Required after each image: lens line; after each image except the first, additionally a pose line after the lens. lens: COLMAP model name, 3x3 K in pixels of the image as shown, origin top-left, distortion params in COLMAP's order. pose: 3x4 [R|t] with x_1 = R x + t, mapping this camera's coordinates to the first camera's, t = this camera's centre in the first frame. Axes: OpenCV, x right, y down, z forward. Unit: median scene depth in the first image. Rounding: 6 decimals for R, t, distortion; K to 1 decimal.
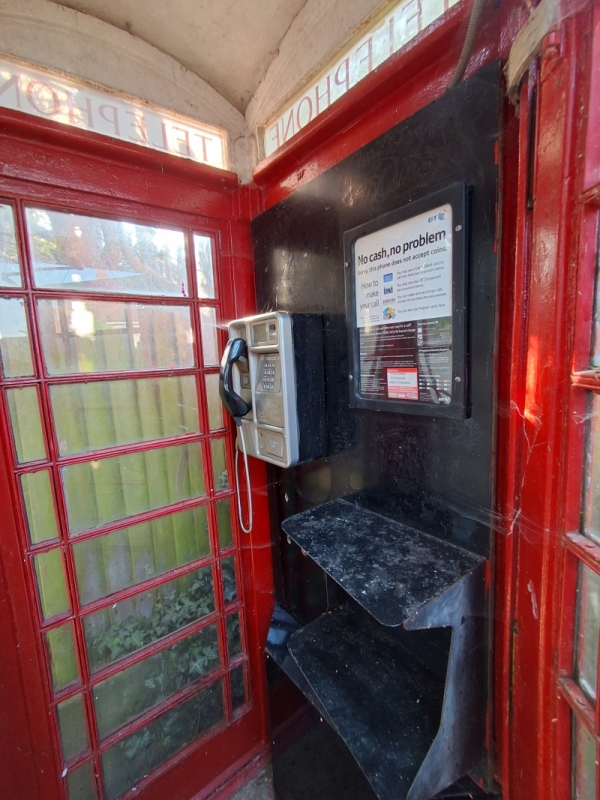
lens RADIAL K [[367.8, 0, 299.3], [0, 367.8, 402.3], [0, 0, 1]] dist [0.000302, 0.000001]
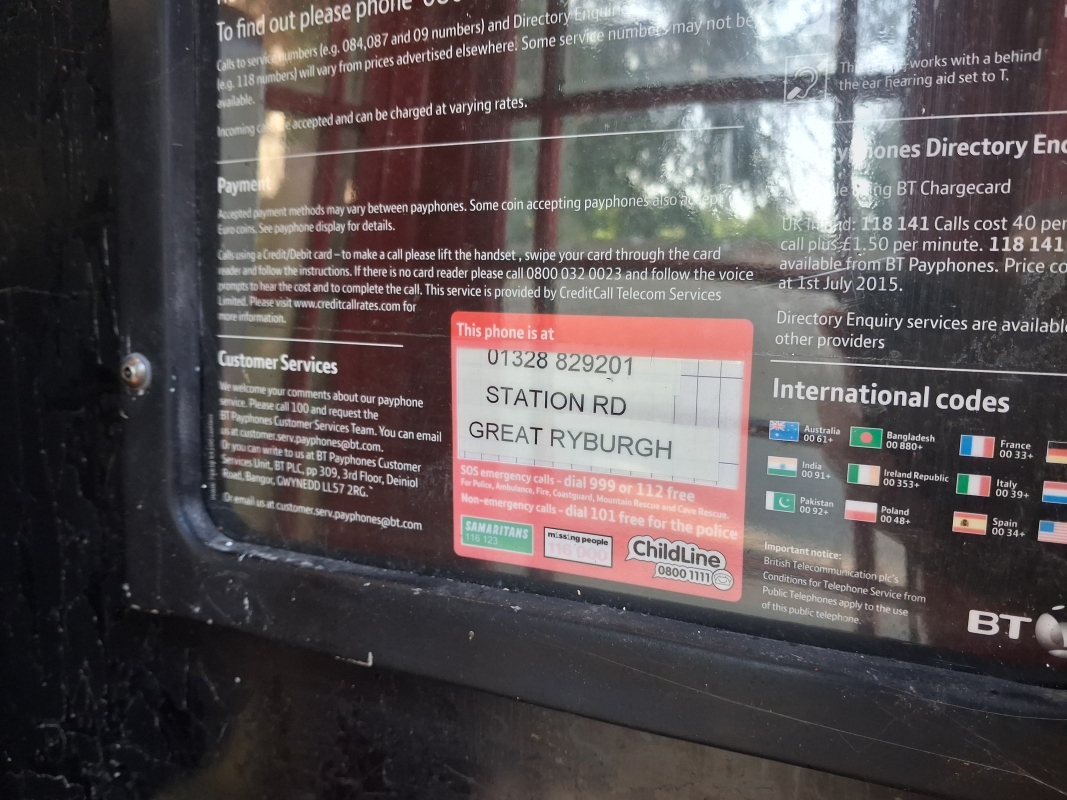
lens RADIAL K [[841.0, 0, 532.8], [0, 841.0, 399.6], [0, 0, 1]] dist [0.011347, -0.012988]
pose [[0.889256, 0.009968, 0.457301, 0.138227], [-0.004521, 0.999905, -0.013004, -0.059563], [-0.457387, 0.009496, 0.889217, 0.737493]]
